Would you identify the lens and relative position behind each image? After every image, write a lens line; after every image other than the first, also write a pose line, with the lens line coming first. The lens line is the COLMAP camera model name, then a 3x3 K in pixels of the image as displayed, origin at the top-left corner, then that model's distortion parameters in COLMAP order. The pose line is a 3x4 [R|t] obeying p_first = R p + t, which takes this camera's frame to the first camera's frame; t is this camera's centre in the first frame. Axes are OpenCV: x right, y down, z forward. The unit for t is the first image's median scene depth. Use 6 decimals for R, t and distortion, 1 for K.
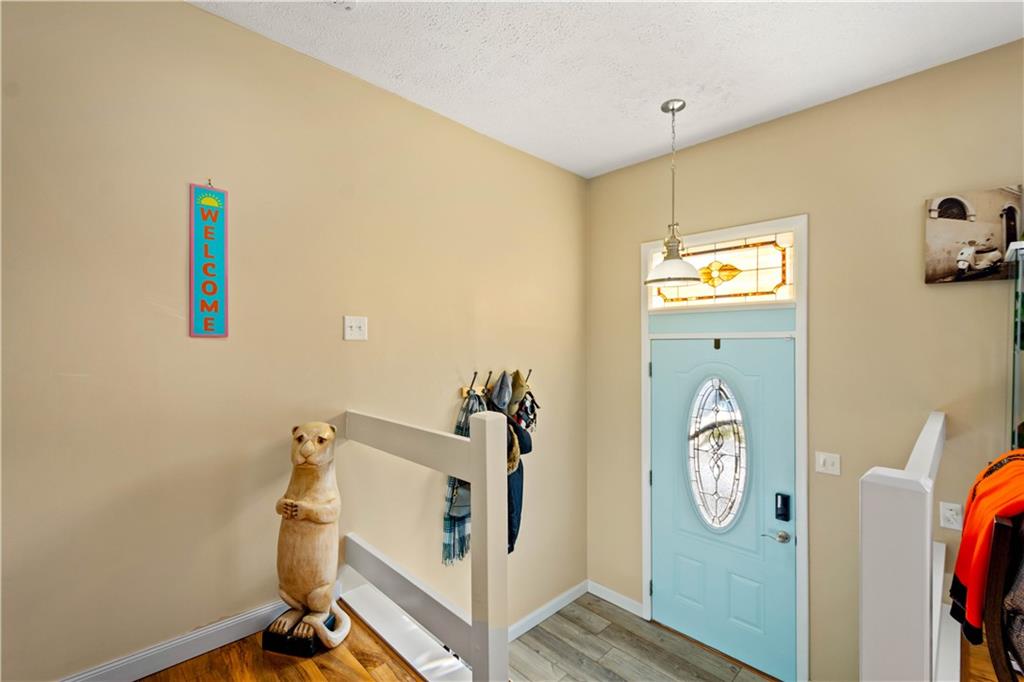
lens RADIAL K [[449.4, 0, 517.3], [0, 449.4, 342.5], [0, 0, 1]] dist [0.008165, -0.000702]
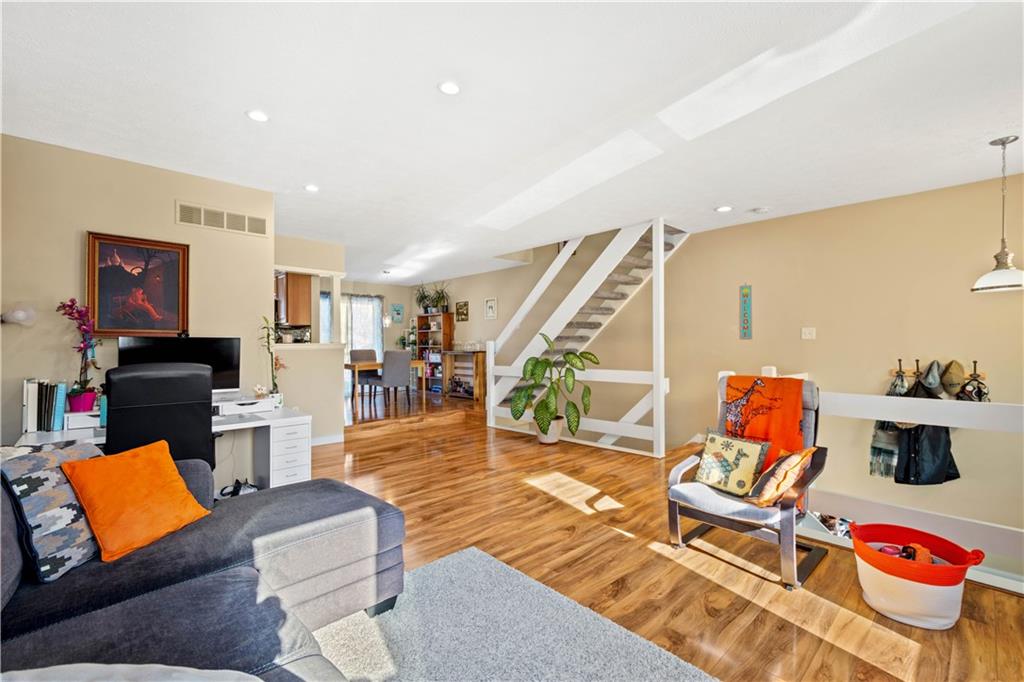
lens RADIAL K [[449.4, 0, 512.7], [0, 449.4, 339.7], [0, 0, 1]] dist [0.008165, -0.000702]
pose [[-0.034839, -0.007658, -0.999364, 1.885225], [0.005767, 0.999952, -0.007863, 0.005145], [0.999376, -0.006037, -0.034793, -0.305851]]
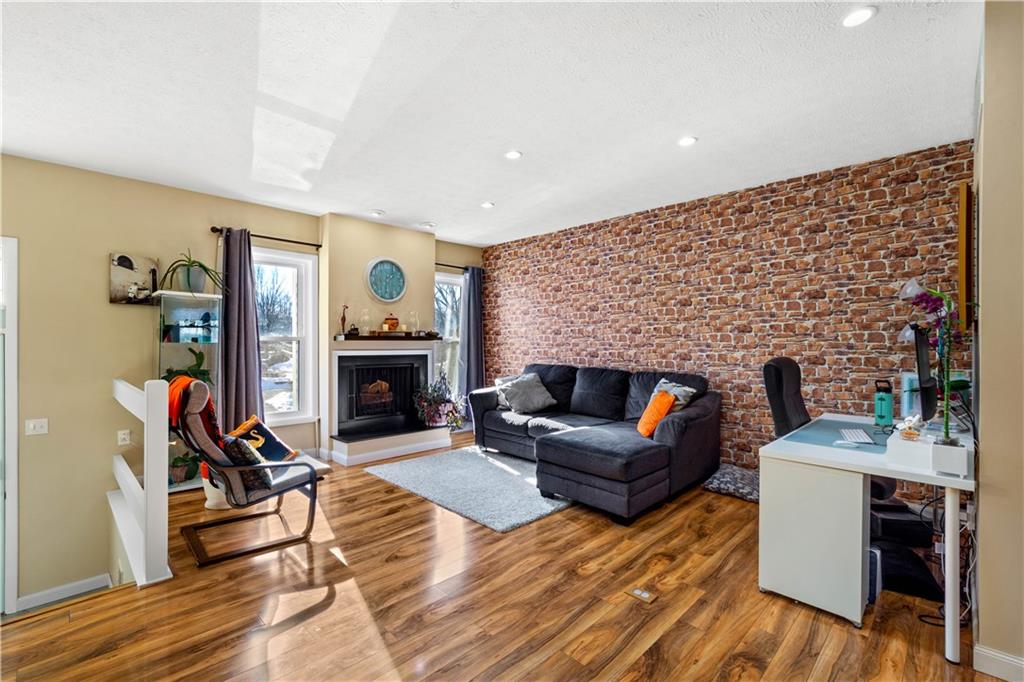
lens RADIAL K [[449.4, 0, 516.4], [0, 449.4, 340.2], [0, 0, 1]] dist [0.008165, -0.000702]
pose [[-0.001835, -0.001361, 0.999997, -0.784211], [-0.002048, 0.999997, 0.001357, 0.001977], [-0.999996, -0.002046, -0.001838, -0.507773]]
